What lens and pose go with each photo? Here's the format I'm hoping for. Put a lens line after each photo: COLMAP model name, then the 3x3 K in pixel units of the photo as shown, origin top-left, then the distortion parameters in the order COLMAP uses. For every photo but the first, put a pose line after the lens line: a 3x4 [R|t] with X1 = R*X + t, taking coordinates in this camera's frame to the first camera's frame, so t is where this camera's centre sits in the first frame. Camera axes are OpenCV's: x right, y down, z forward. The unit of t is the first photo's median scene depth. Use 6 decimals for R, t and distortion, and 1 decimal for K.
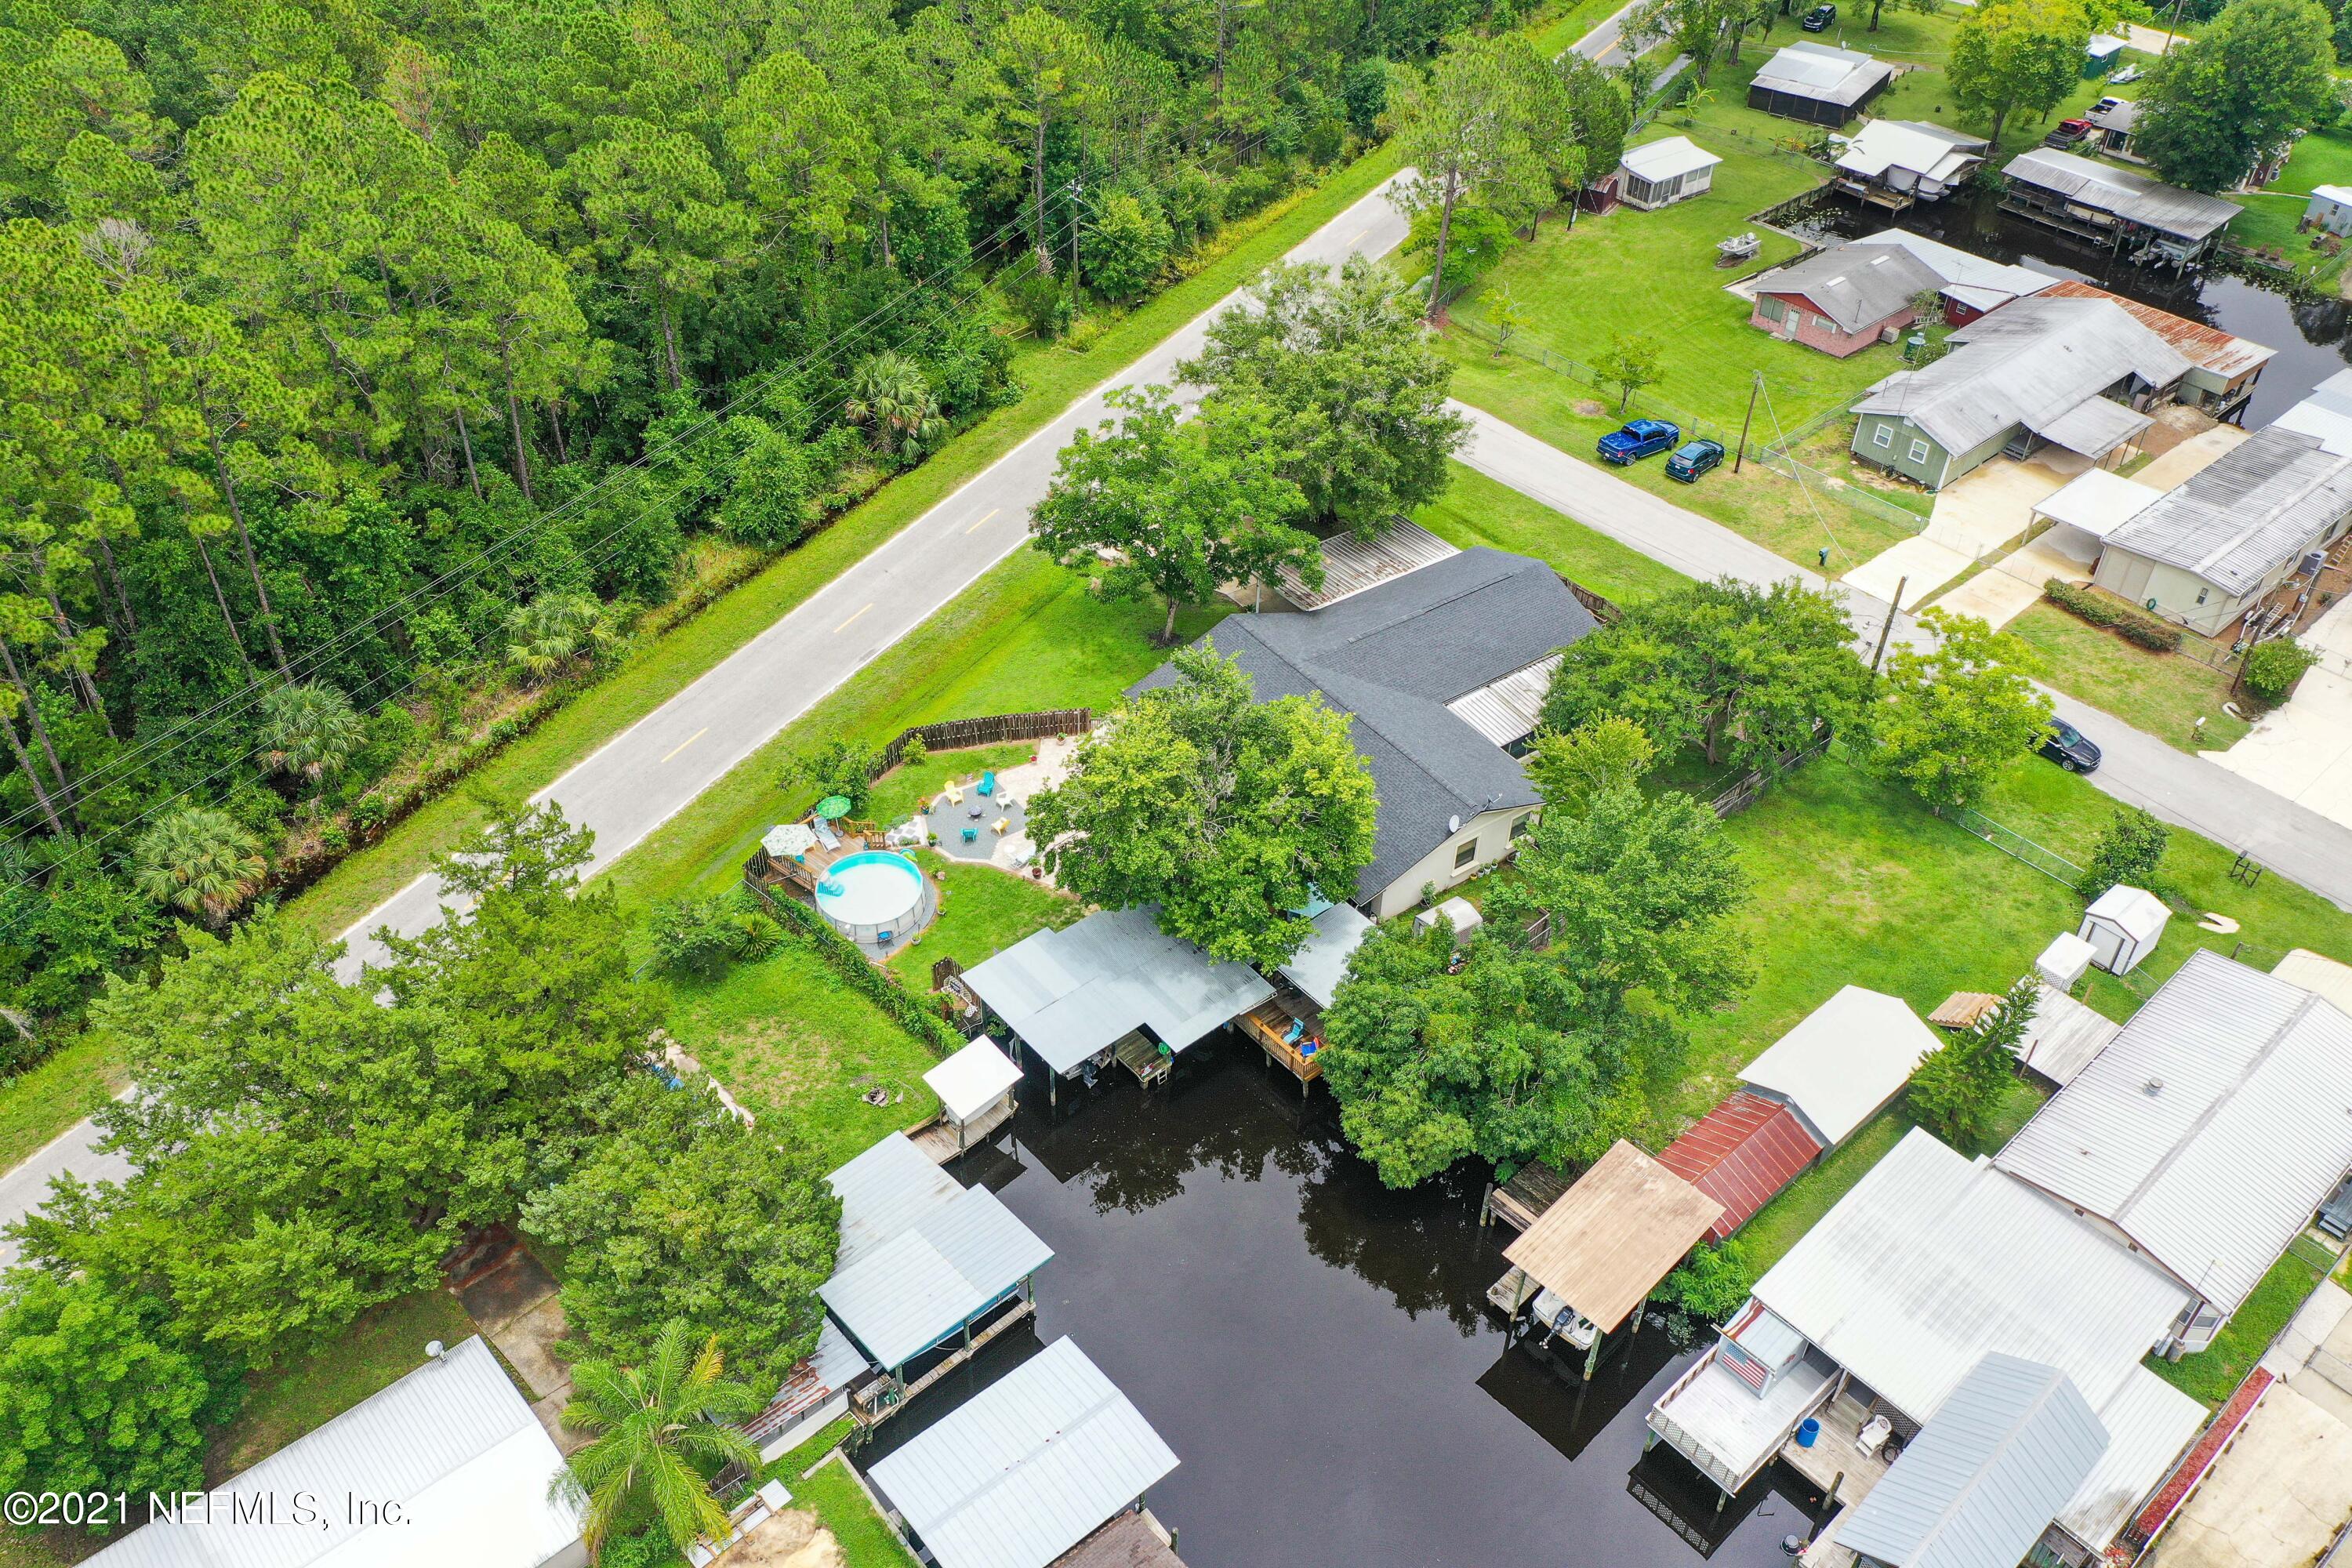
lens RADIAL K [[1872.2, 0, 1169.3], [0, 1872.2, 769.5], [0, 0, 1]] dist [0.004964, 0.012600]
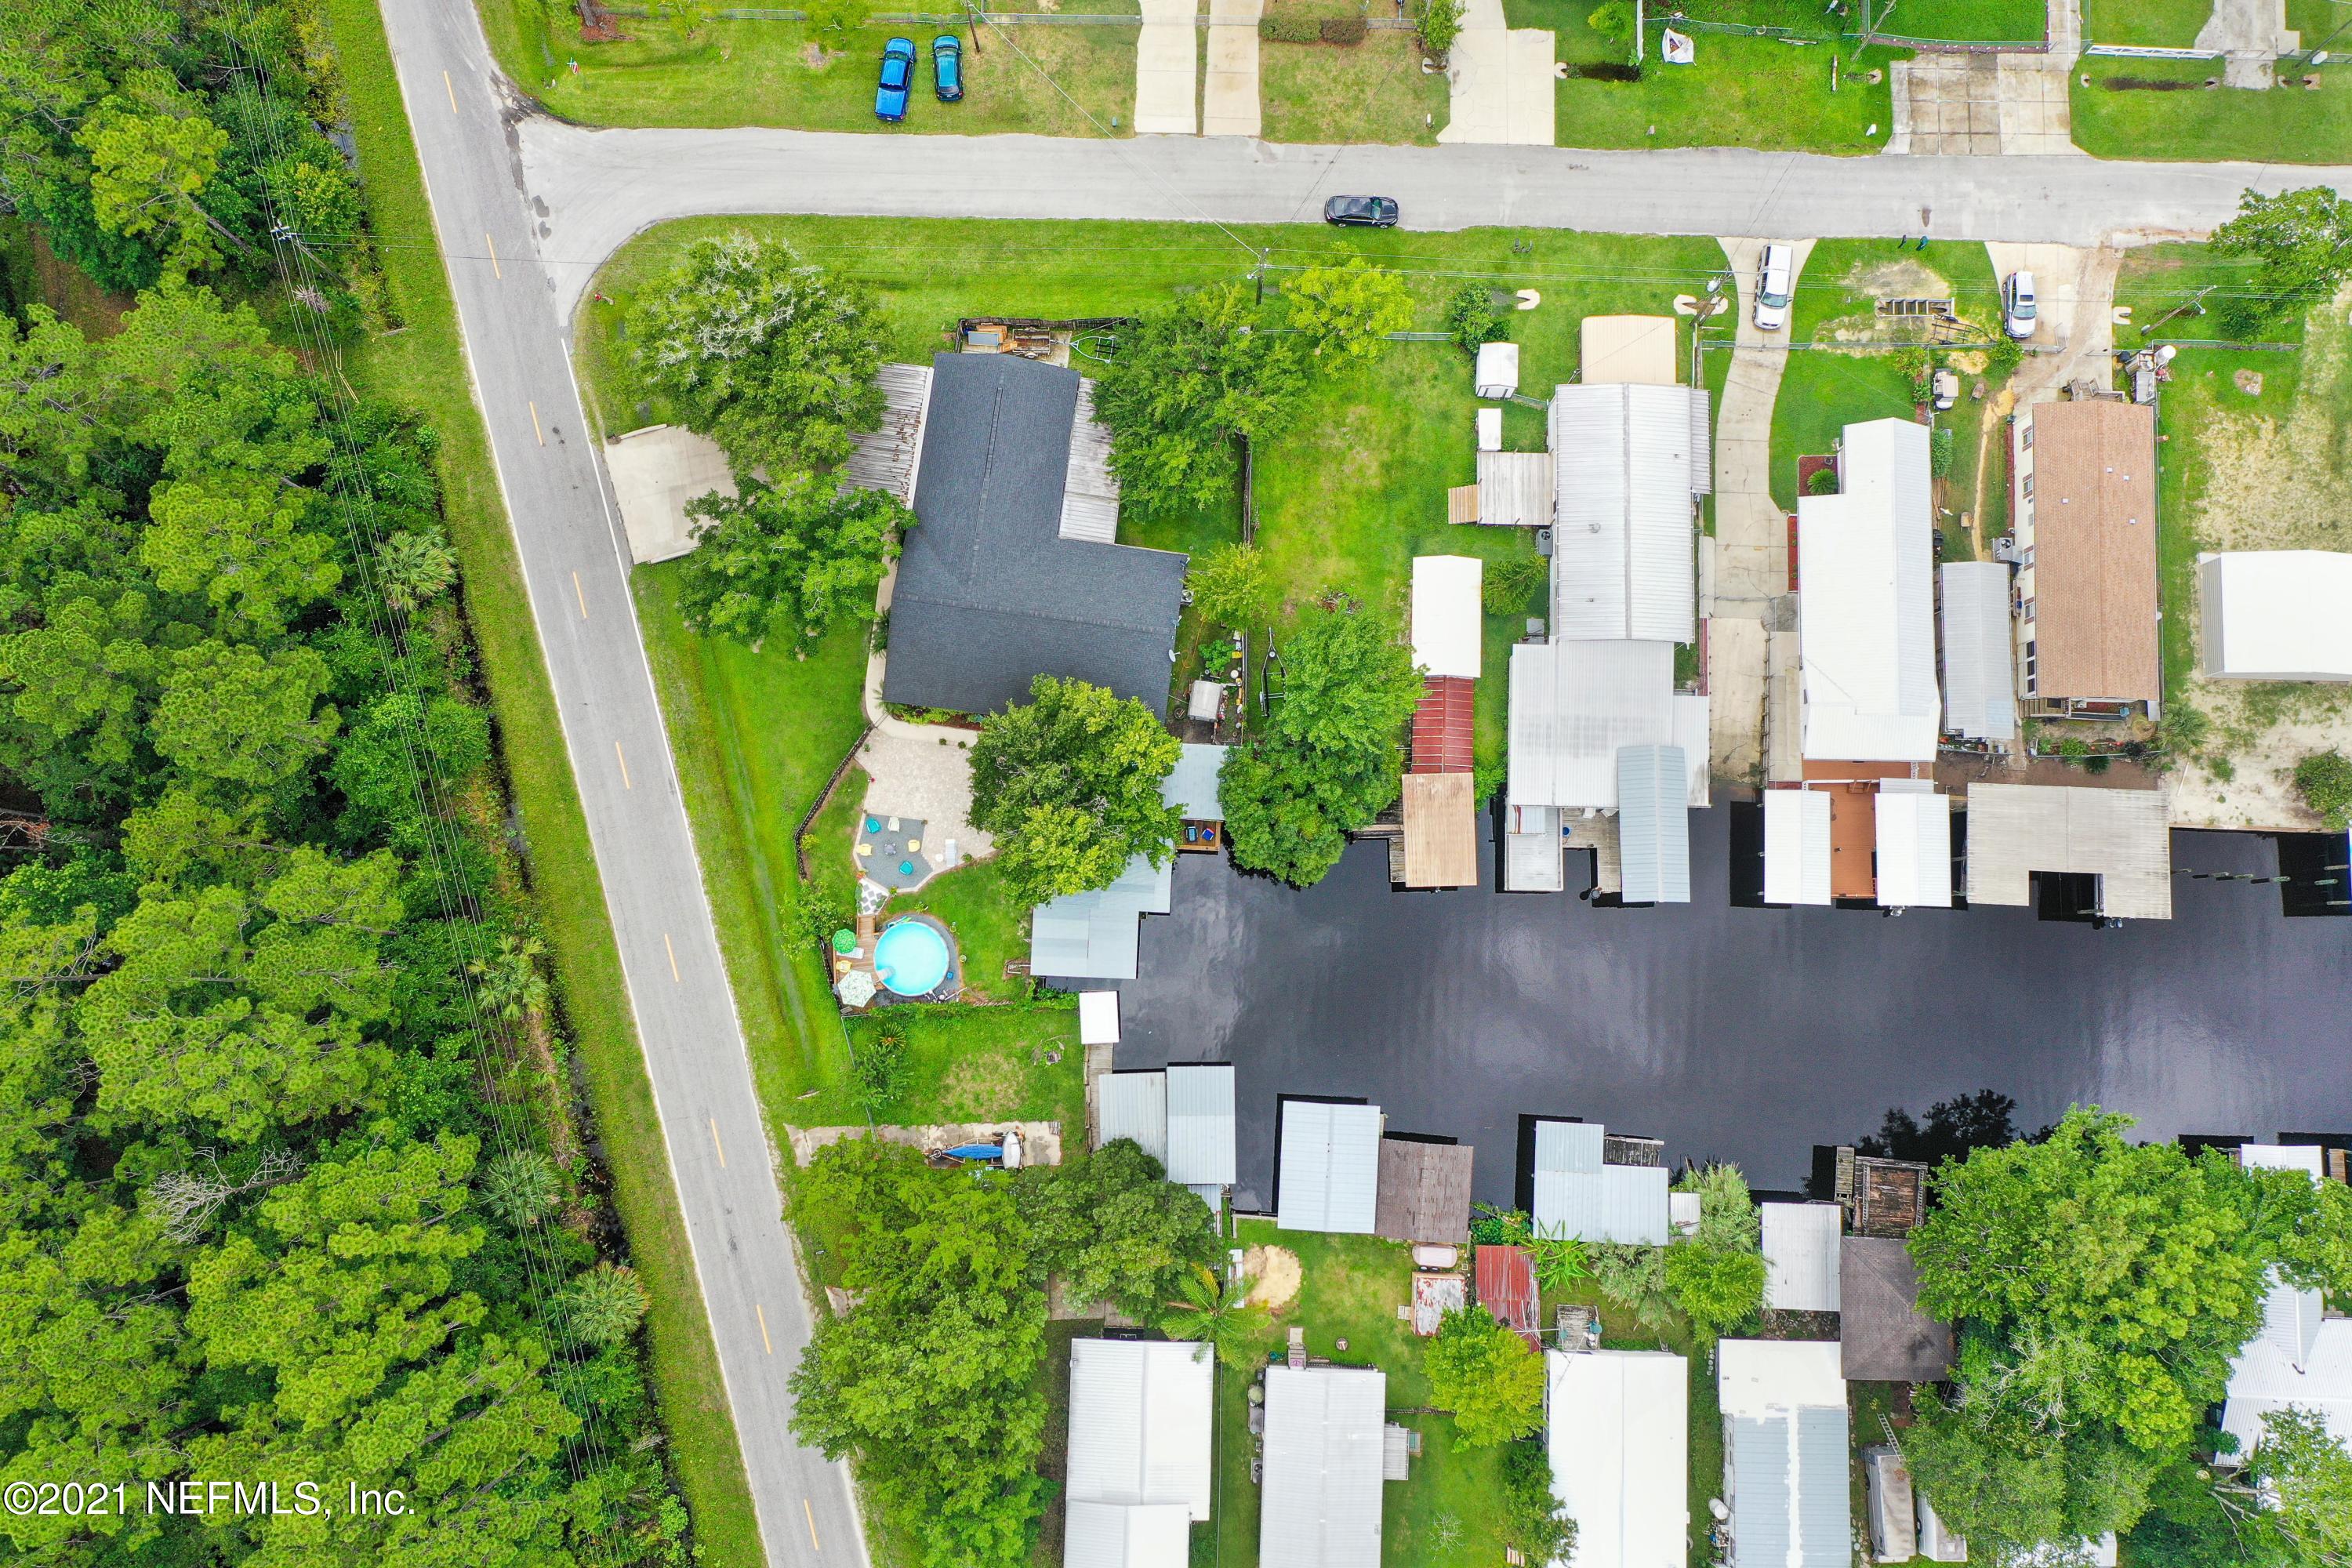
lens RADIAL K [[1872.2, 0, 1169.3], [0, 1872.2, 769.5], [0, 0, 1]] dist [0.004964, 0.012600]
pose [[0.679734, -0.731368, 0.055345, 0.005148], [0.476057, 0.497332, 0.725279, -0.969238], [-0.557971, -0.466650, 0.686227, -0.047826]]
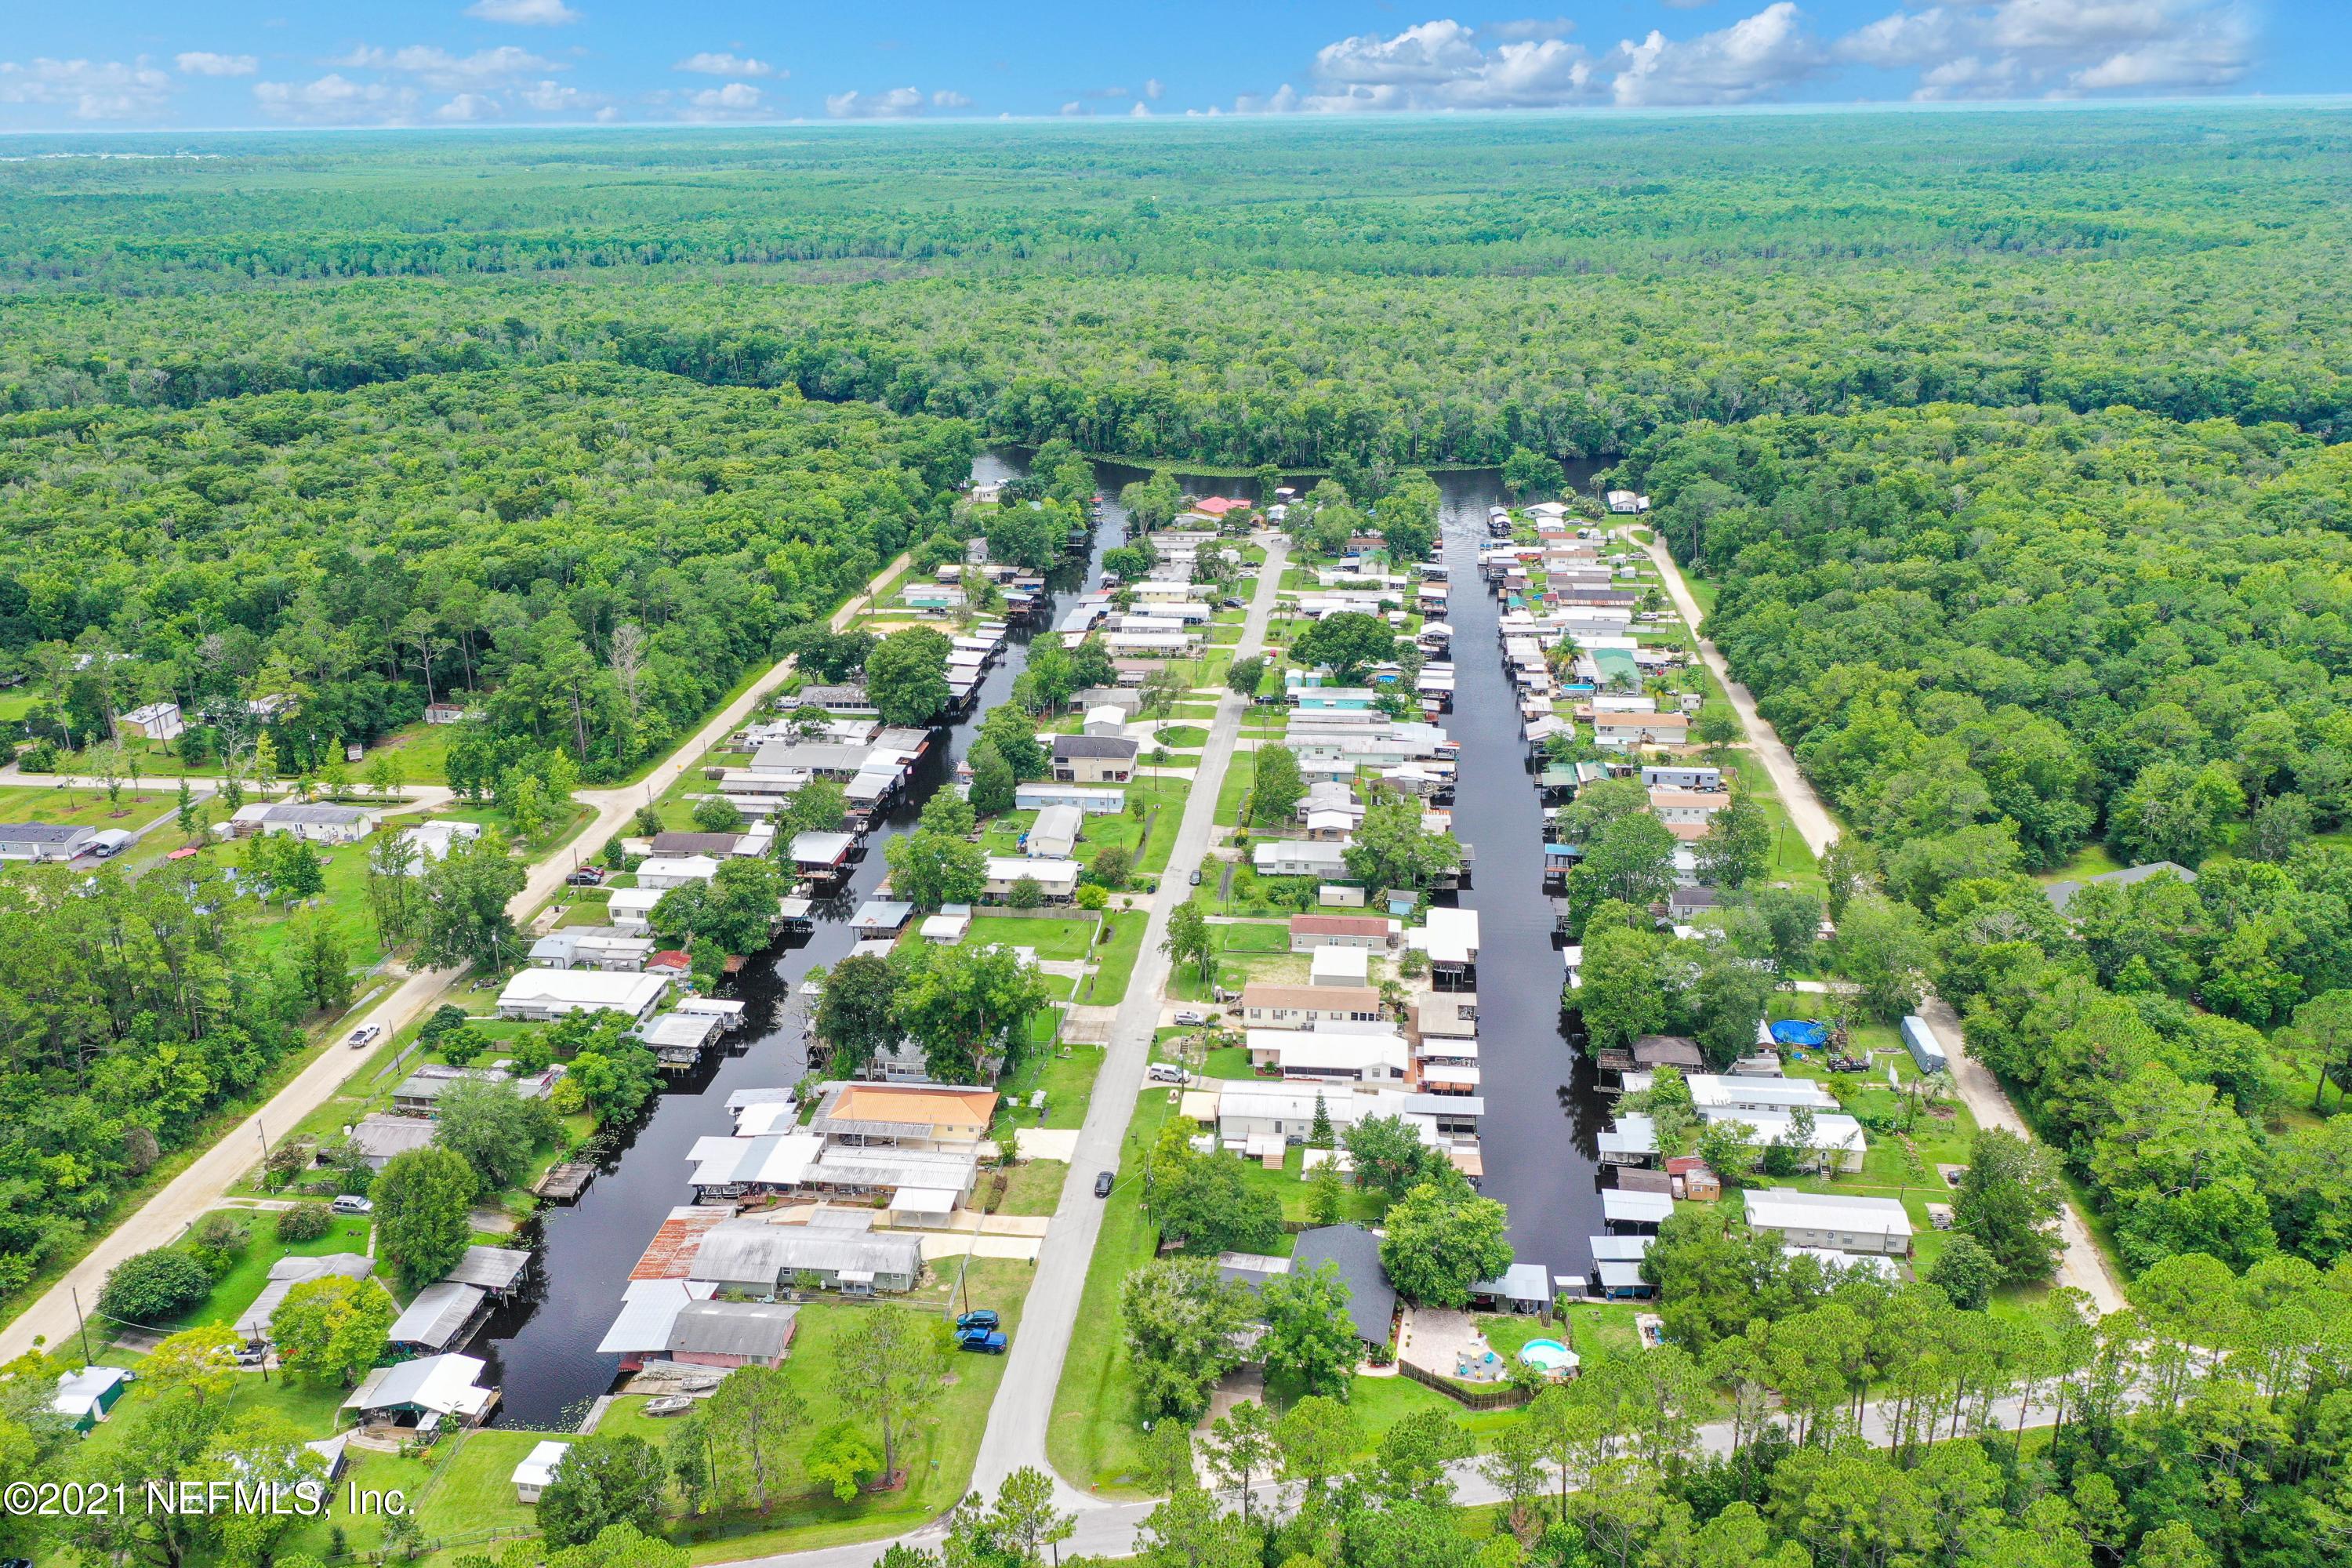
lens RADIAL K [[1870.3, 0, 1172.1], [0, 1870.3, 775.9], [0, 0, 1]] dist [0.009071, 0.014959]
pose [[-0.667088, -0.263091, 0.696976, -1.294883], [0.469709, 0.577641, 0.667611, -2.149374], [-0.578244, 0.772732, -0.261761, 1.319014]]
